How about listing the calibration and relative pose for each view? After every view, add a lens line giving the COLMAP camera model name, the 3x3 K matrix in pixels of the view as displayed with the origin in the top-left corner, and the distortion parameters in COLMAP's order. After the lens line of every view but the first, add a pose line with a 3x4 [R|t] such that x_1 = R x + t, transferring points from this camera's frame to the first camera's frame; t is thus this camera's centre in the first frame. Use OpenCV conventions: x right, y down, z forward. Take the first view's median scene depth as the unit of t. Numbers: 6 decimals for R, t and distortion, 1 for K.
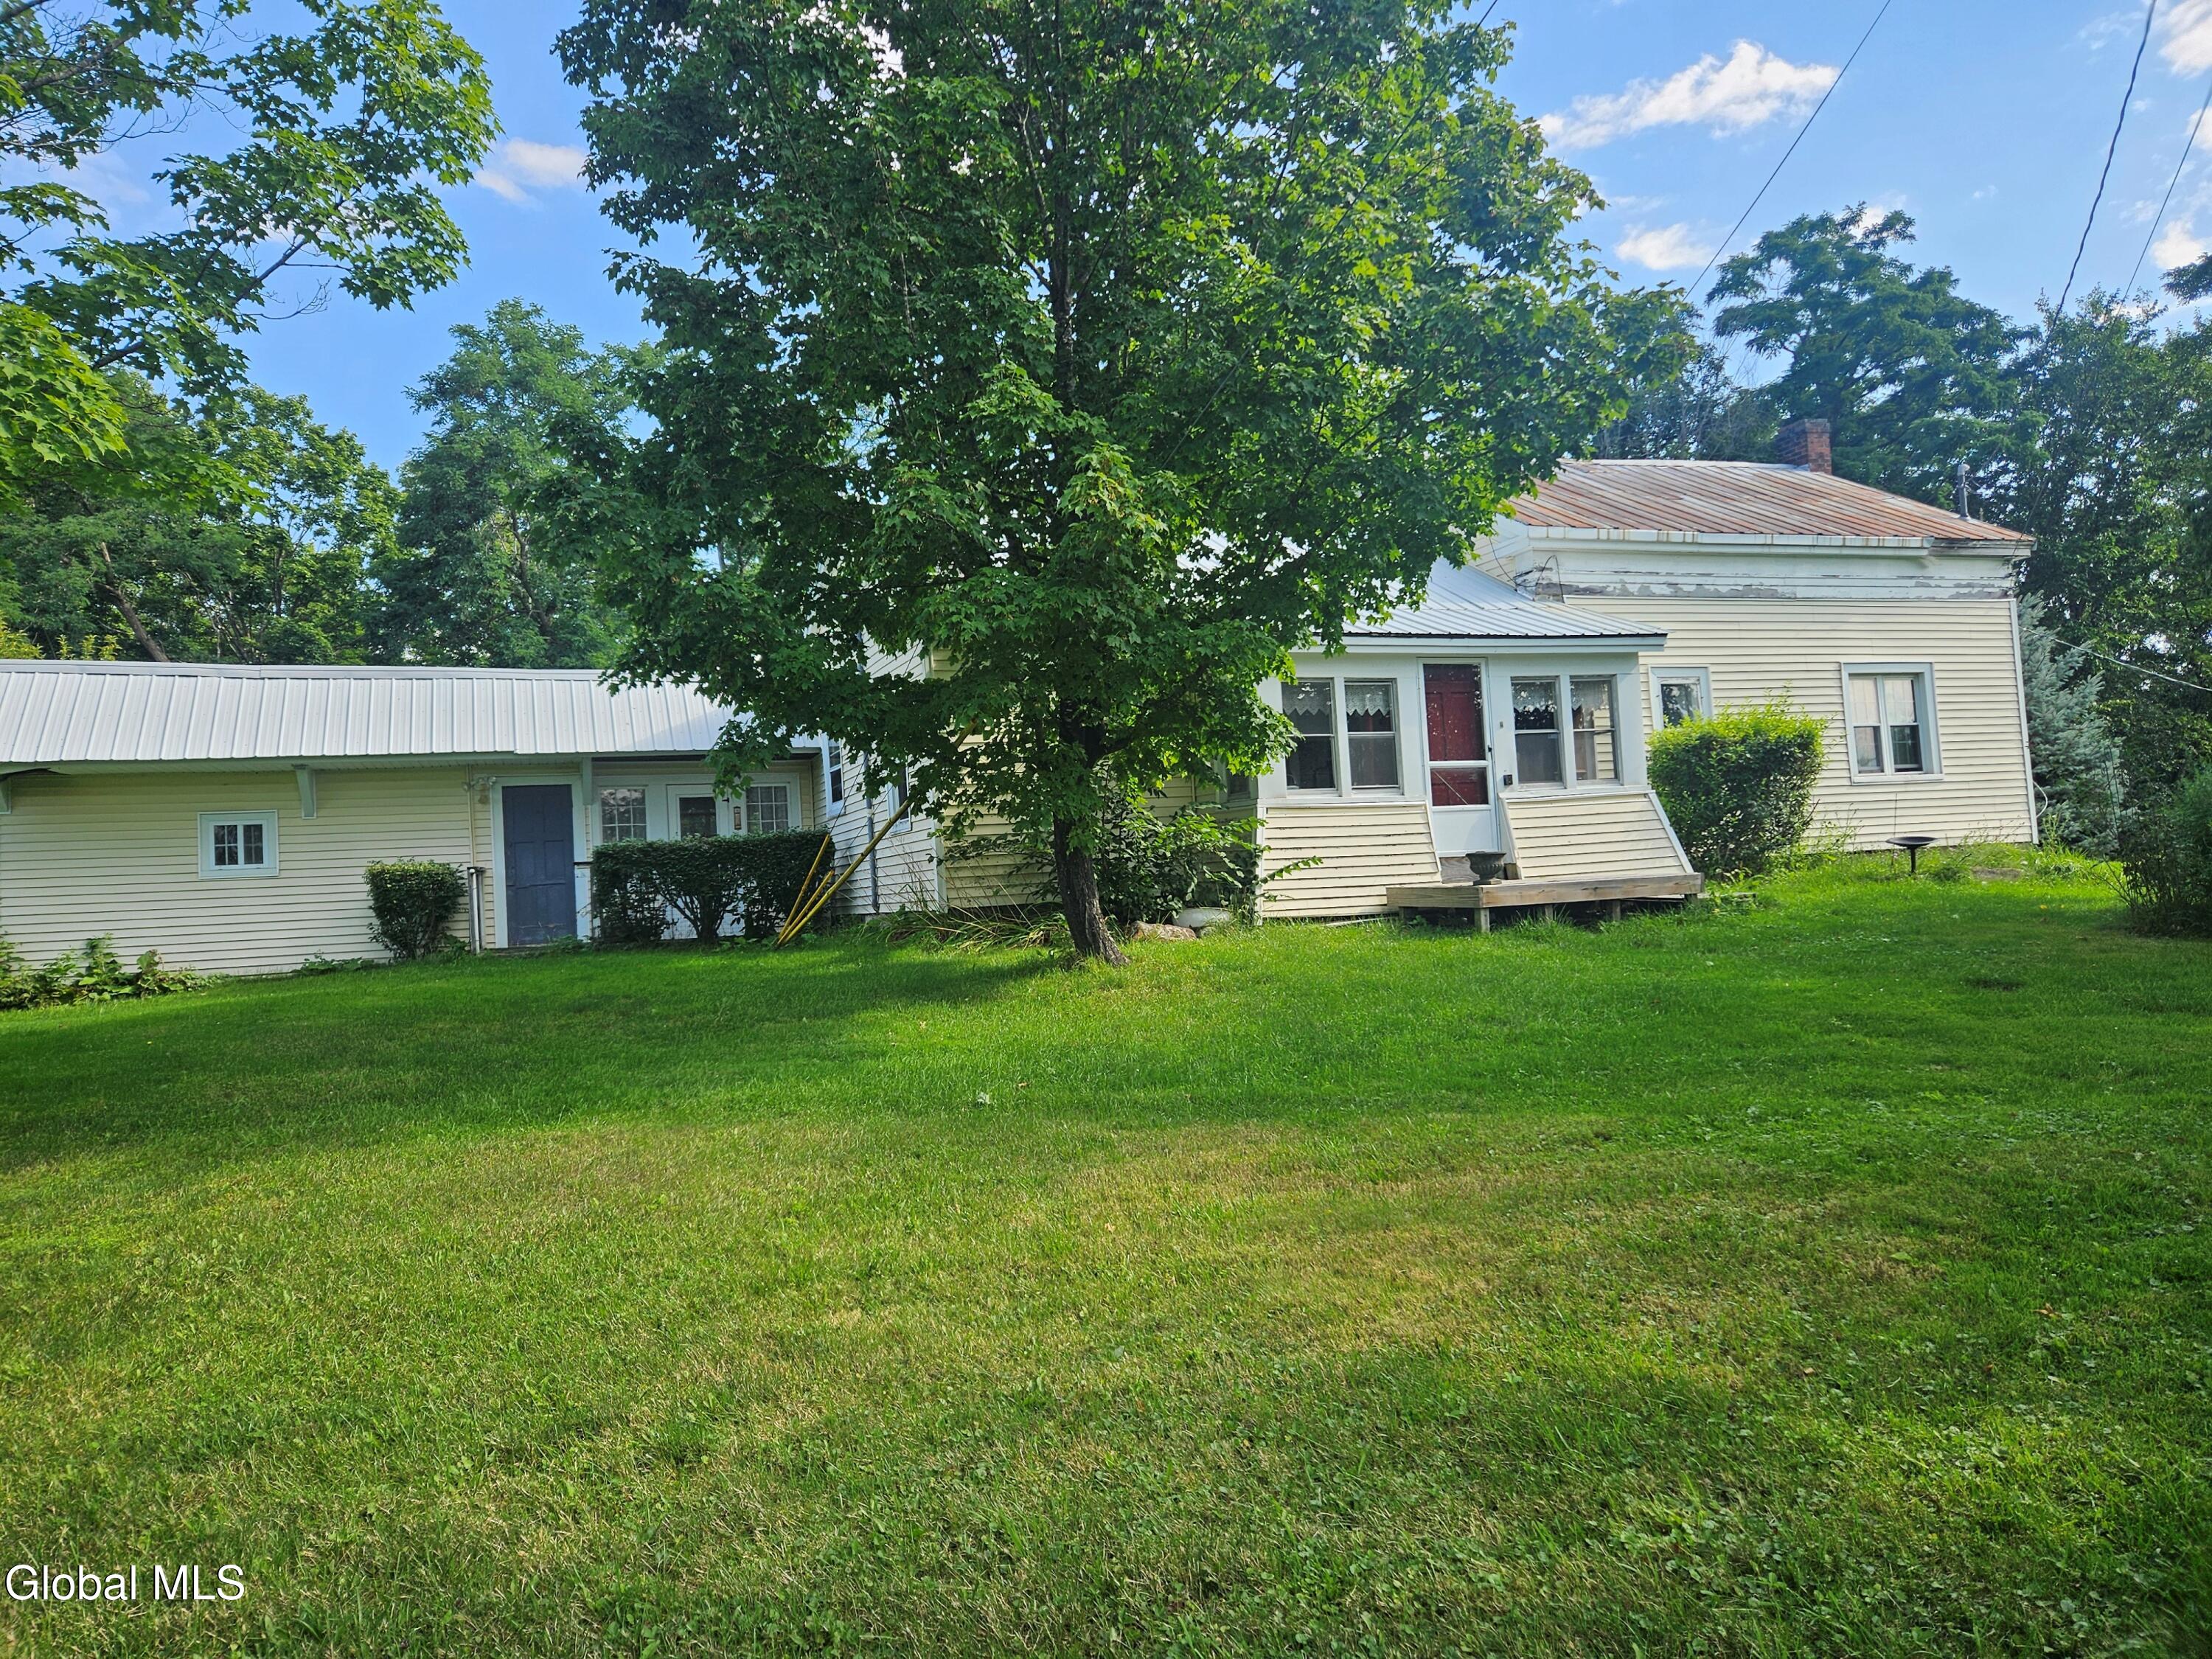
lens RADIAL K [[1453.3, 0, 1094.5], [0, 1453.3, 826.6], [0, 0, 1]] dist [0.079631, -0.060885]
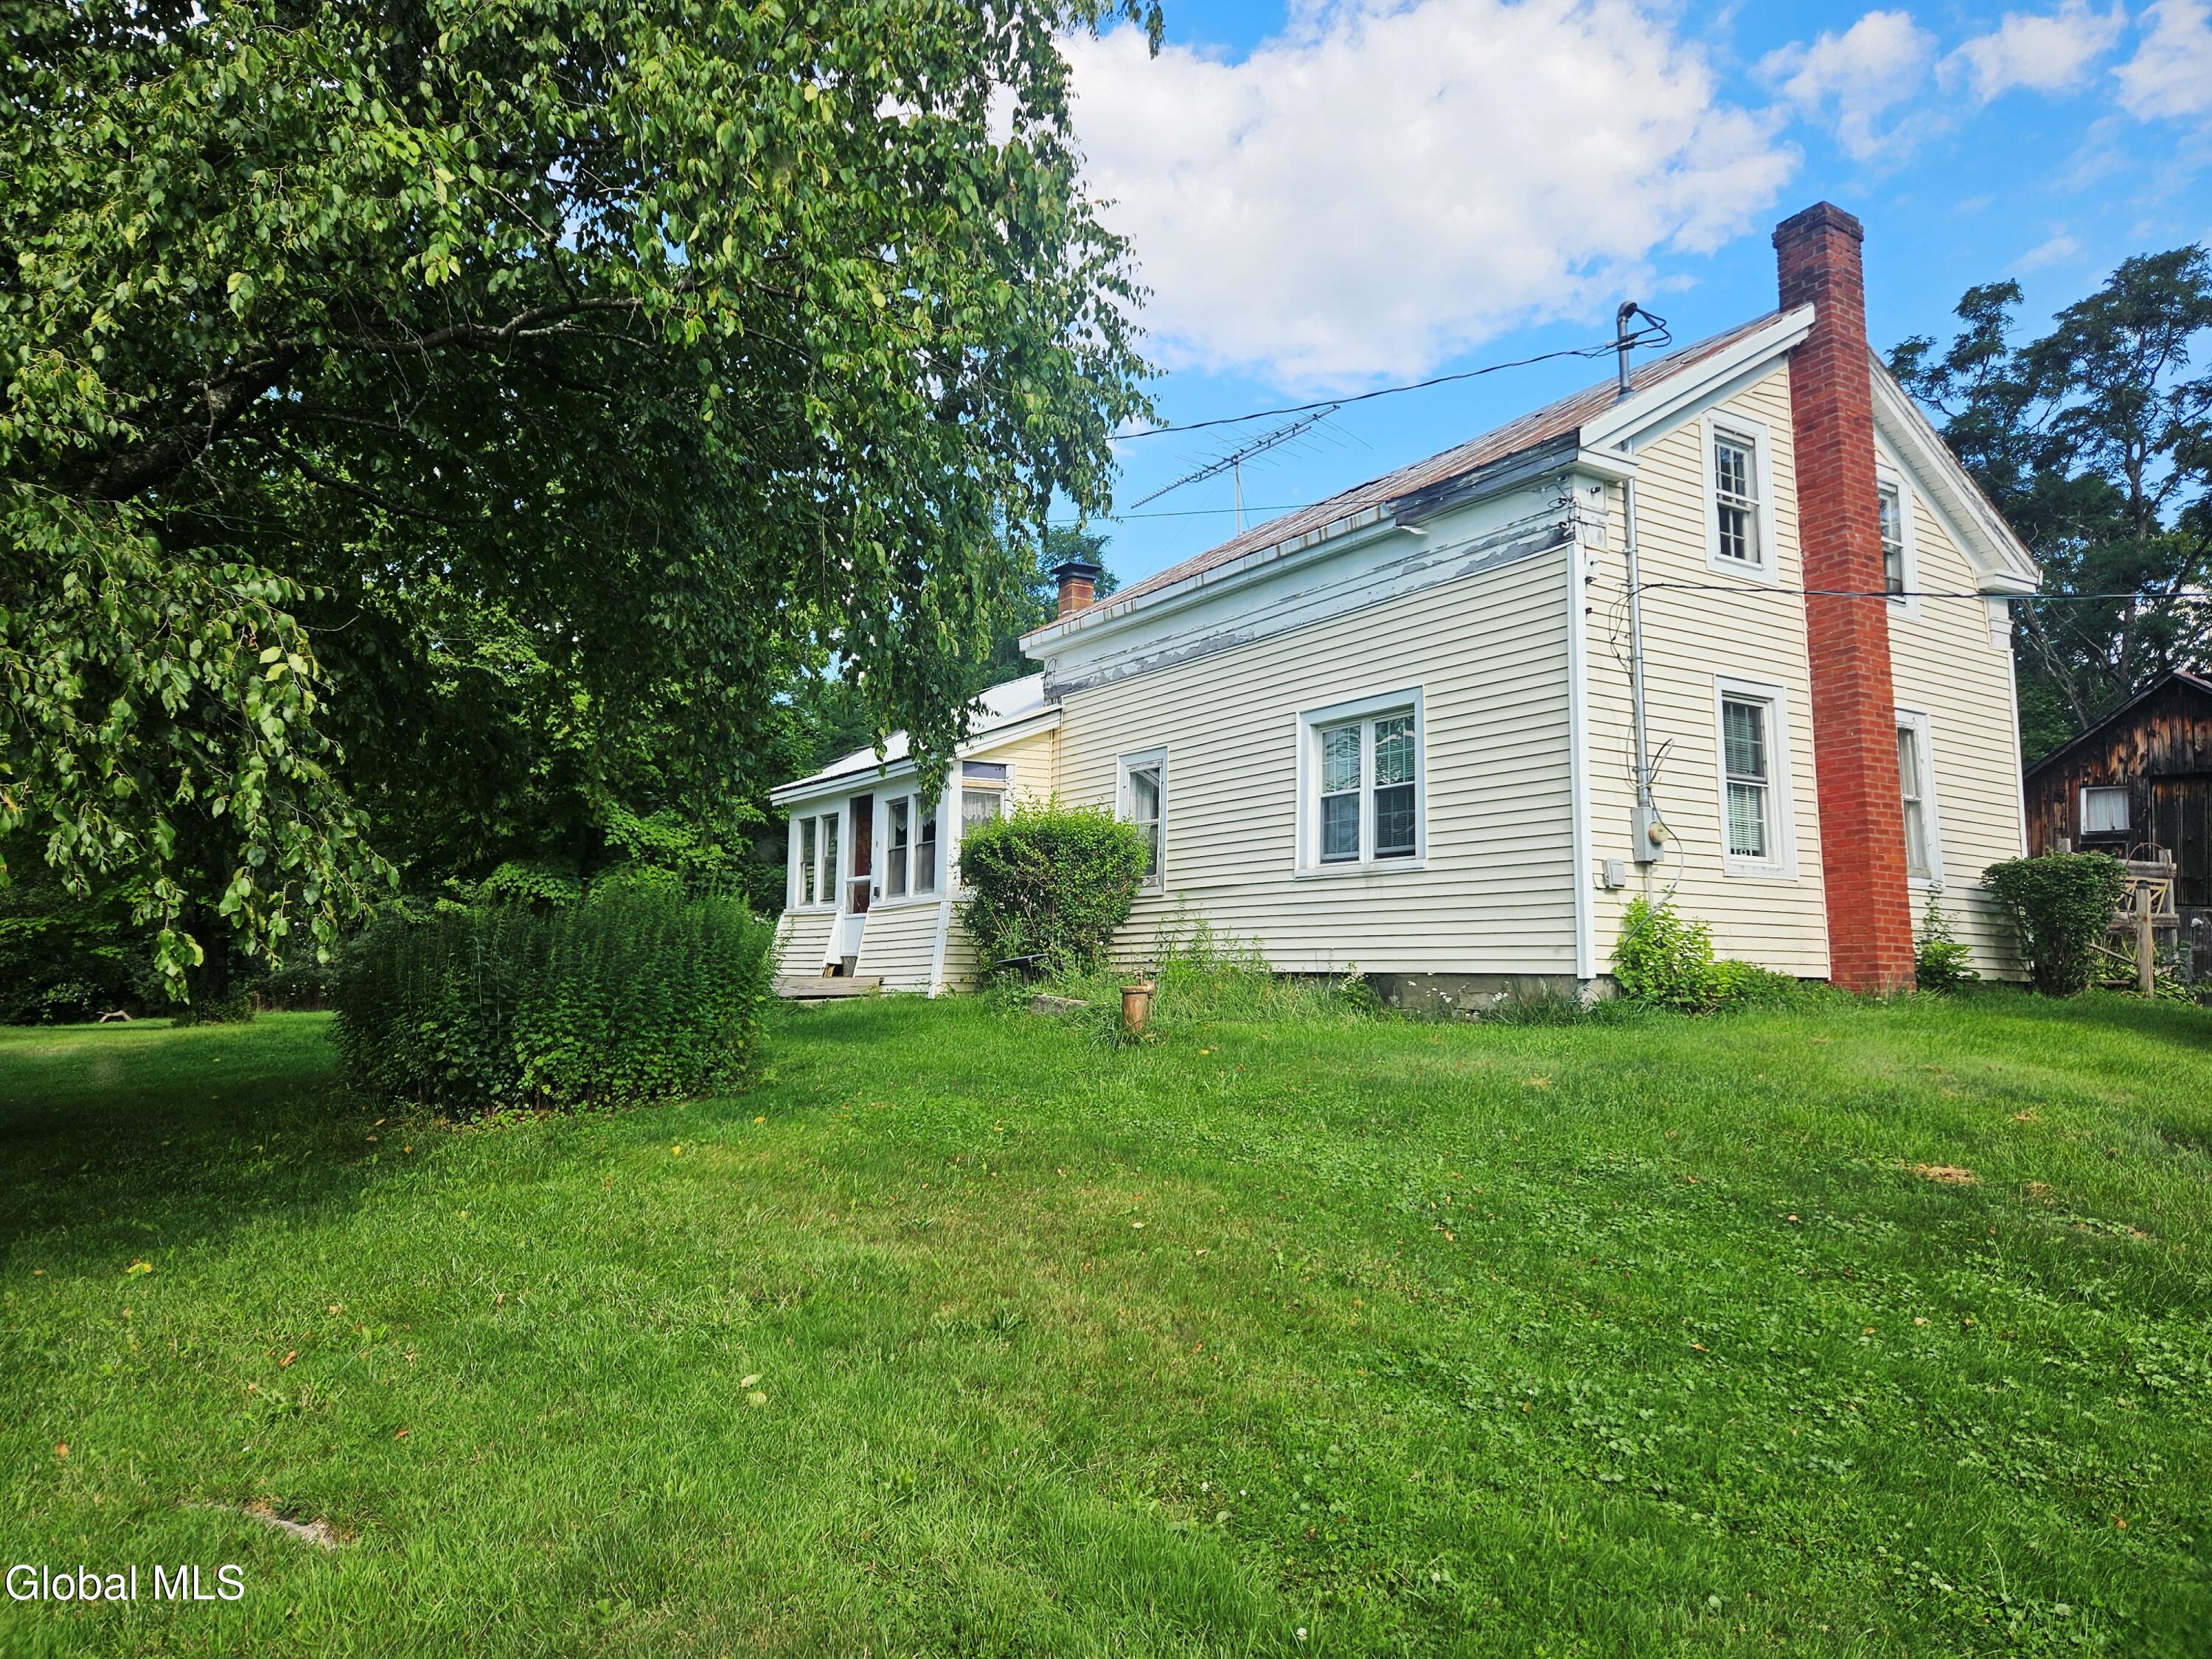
lens RADIAL K [[1474.4, 0, 1108.3], [0, 1474.4, 810.1], [0, 0, 1]] dist [0.071979, -0.001908]
pose [[0.249639, -0.065790, -0.966101, 1.418700], [0.009297, 0.997806, -0.065547, -0.018087], [0.968294, 0.007381, 0.249703, 0.868630]]
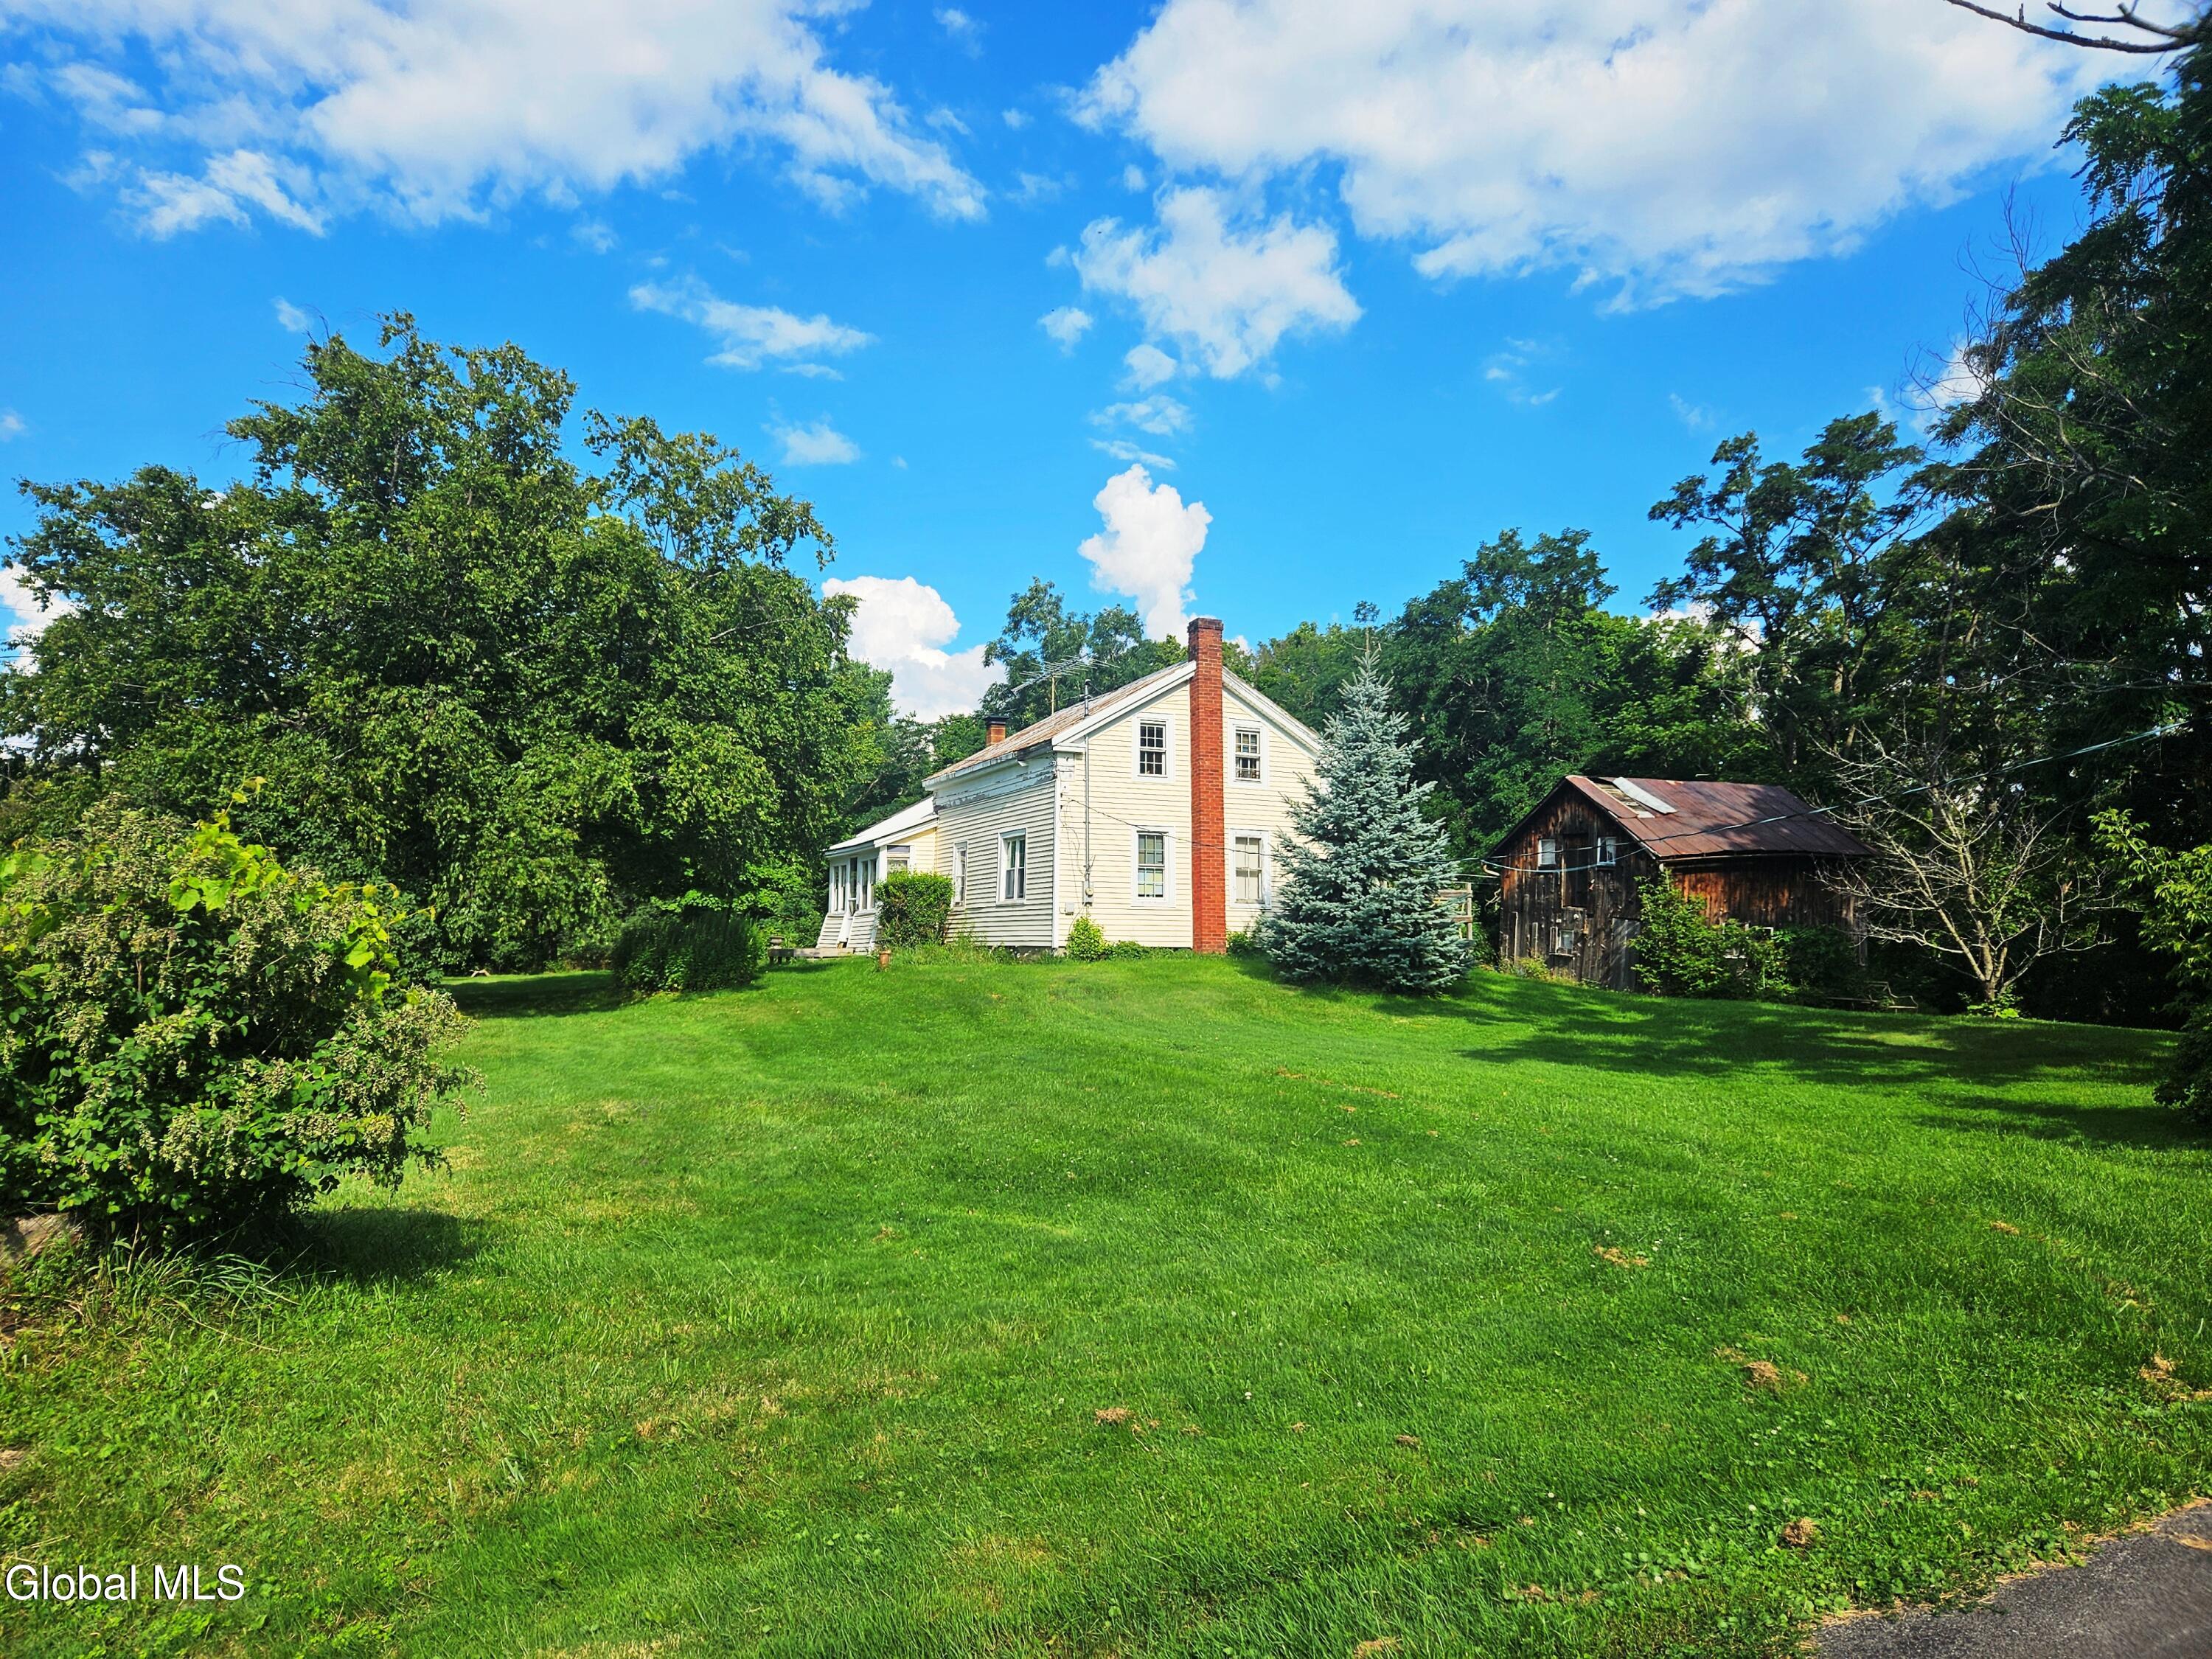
lens RADIAL K [[1453.3, 0, 1094.5], [0, 1453.3, 826.6], [0, 0, 1]] dist [0.079631, -0.060885]
pose [[0.093417, -0.039403, -0.994847, 2.580453], [0.016889, 0.999135, -0.037987, -0.063375], [0.995484, -0.013253, 0.094002, 1.137964]]
